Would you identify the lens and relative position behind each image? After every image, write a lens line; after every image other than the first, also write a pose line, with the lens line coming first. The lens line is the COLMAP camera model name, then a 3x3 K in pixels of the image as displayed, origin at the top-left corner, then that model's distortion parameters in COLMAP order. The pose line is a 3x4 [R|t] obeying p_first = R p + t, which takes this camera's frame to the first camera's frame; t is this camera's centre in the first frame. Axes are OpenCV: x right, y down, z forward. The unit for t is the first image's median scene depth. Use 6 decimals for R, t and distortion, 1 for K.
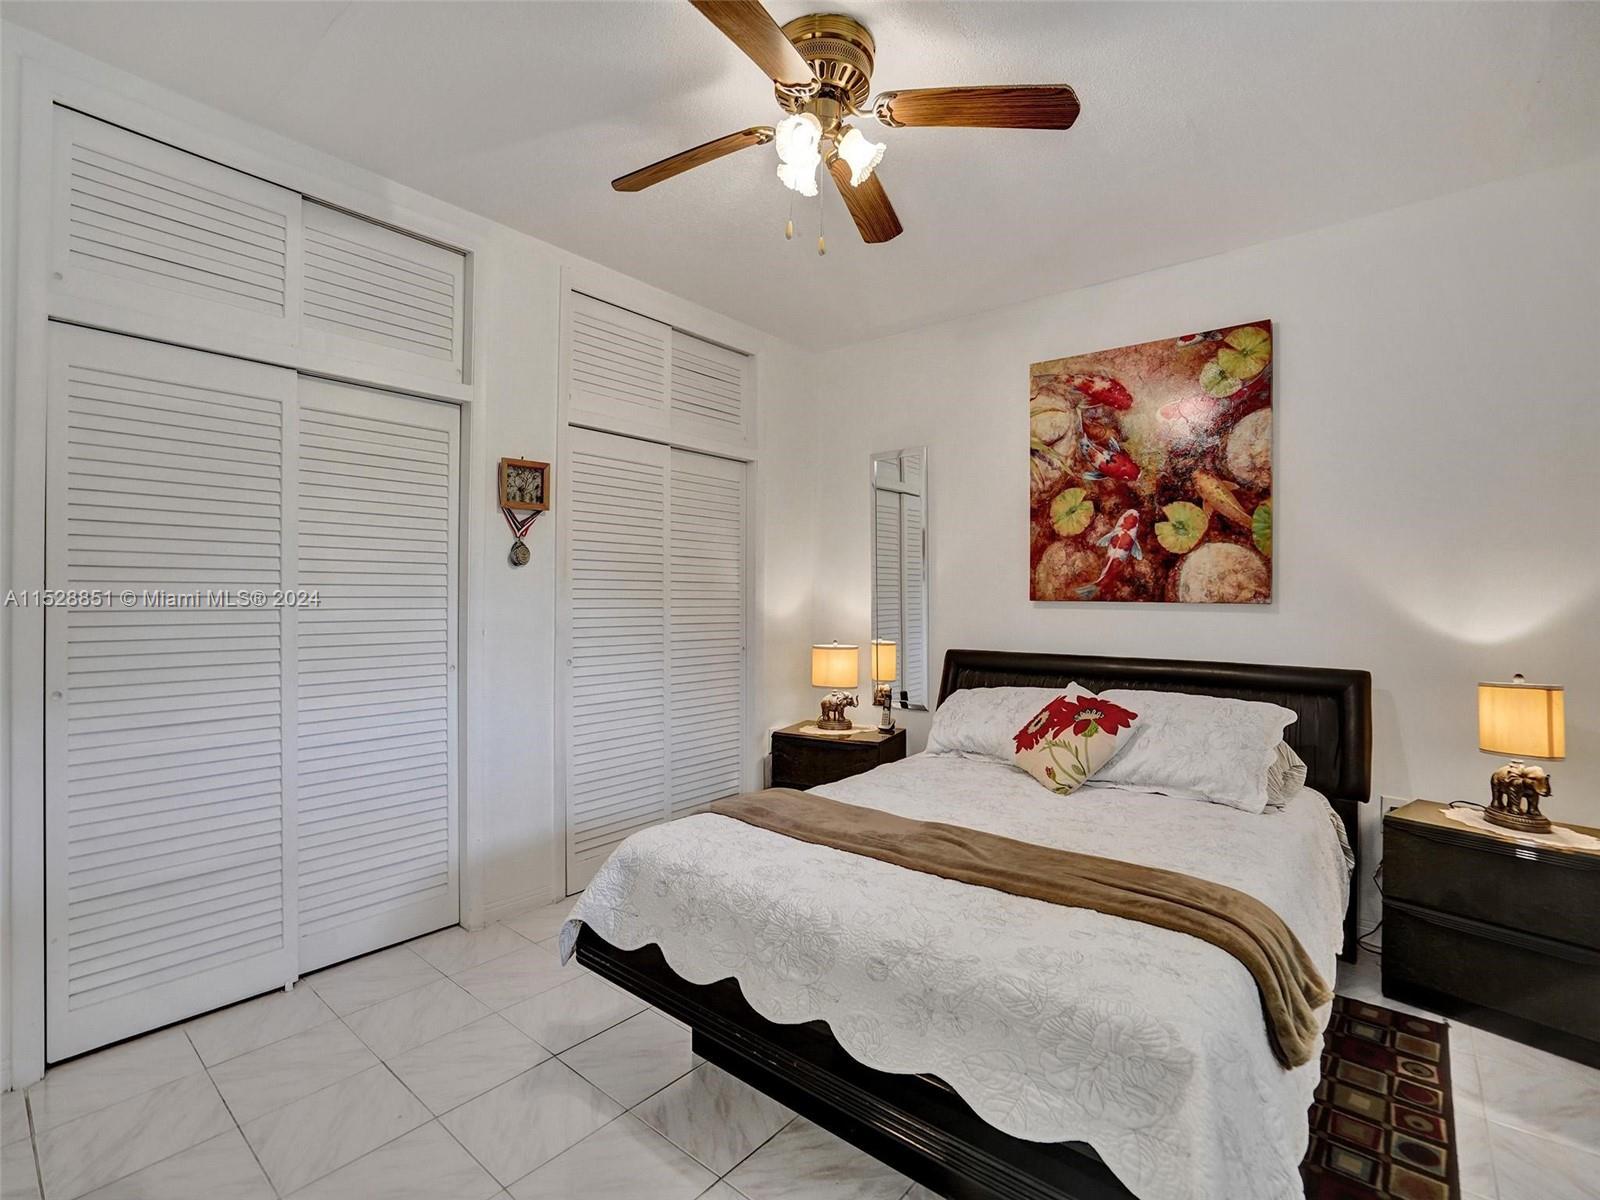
lens RADIAL K [[744.3, 0, 797.0], [0, 744.3, 609.9], [0, 0, 1]] dist [-0.058711, 0.020374]
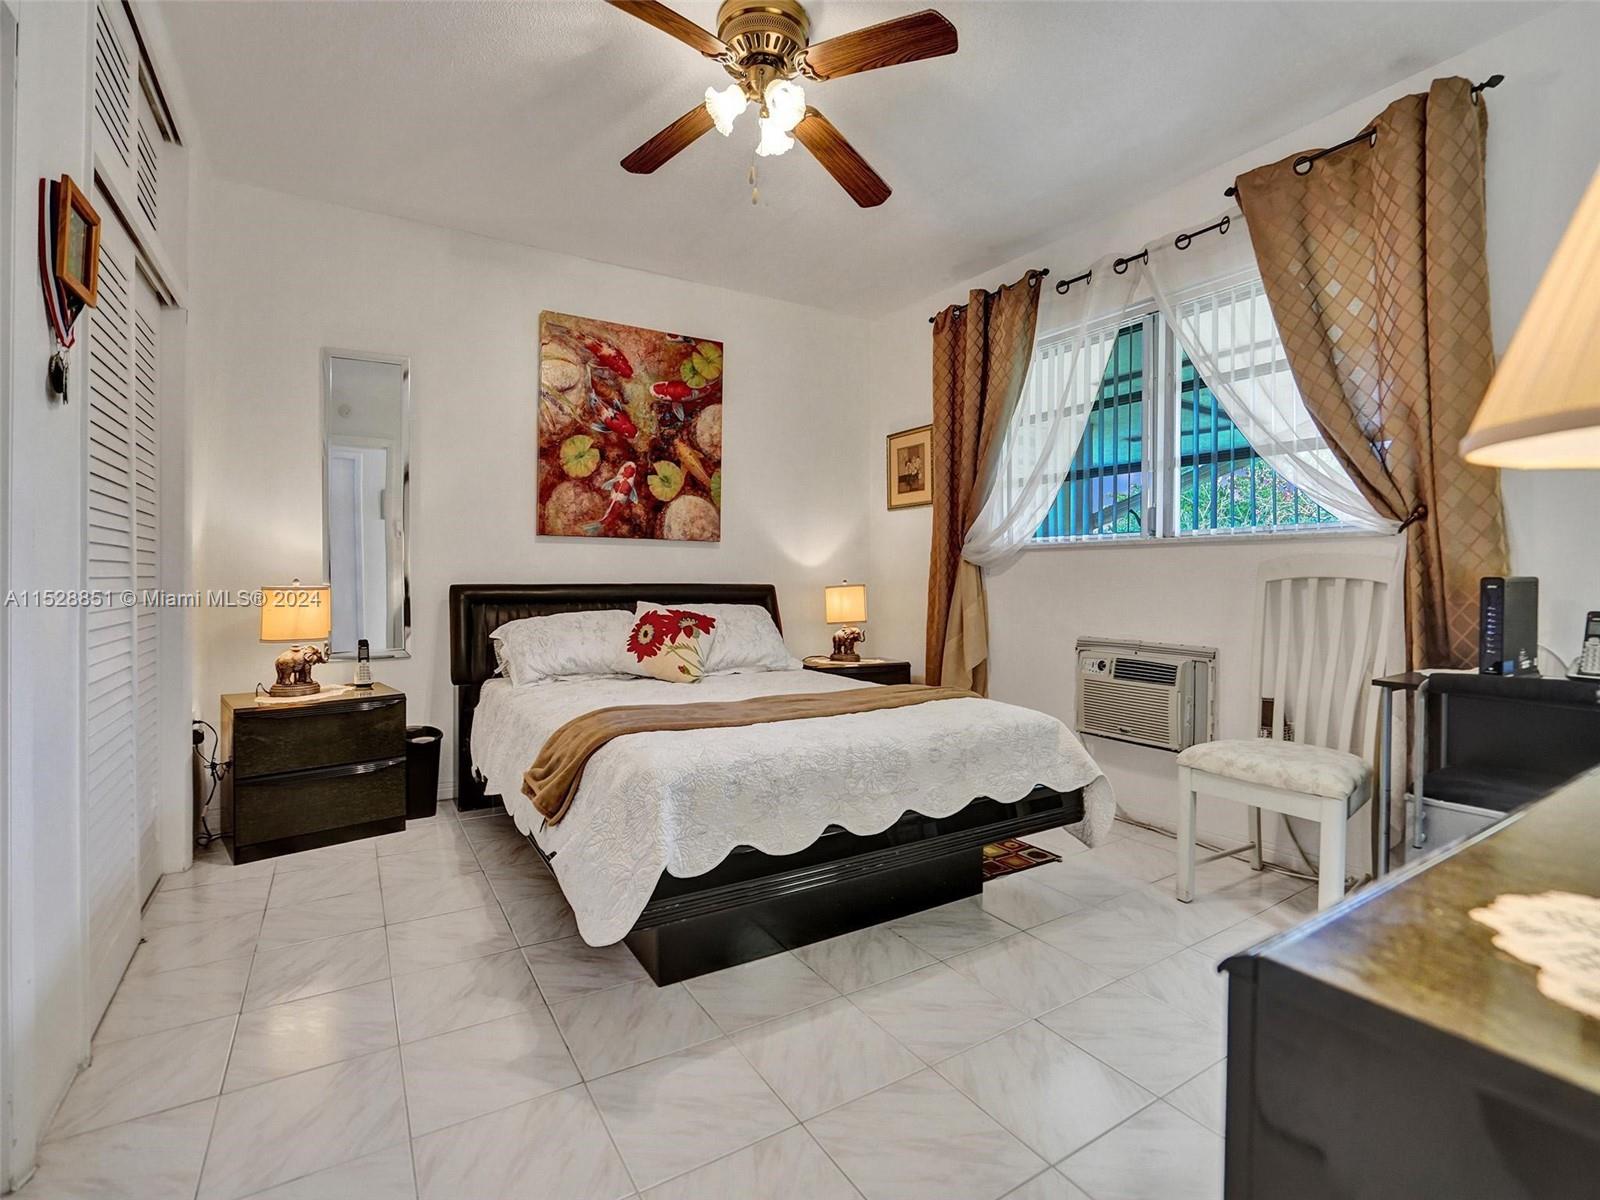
lens RADIAL K [[733.8, 0, 795.7], [0, 733.8, 598.3], [0, 0, 1]] dist [-0.059056, 0.019146]
pose [[0.335854, -0.031416, 0.941390, -0.593150], [0.010659, 0.999506, 0.029553, 0.055966], [-0.941854, 0.000109, 0.336024, 0.337842]]
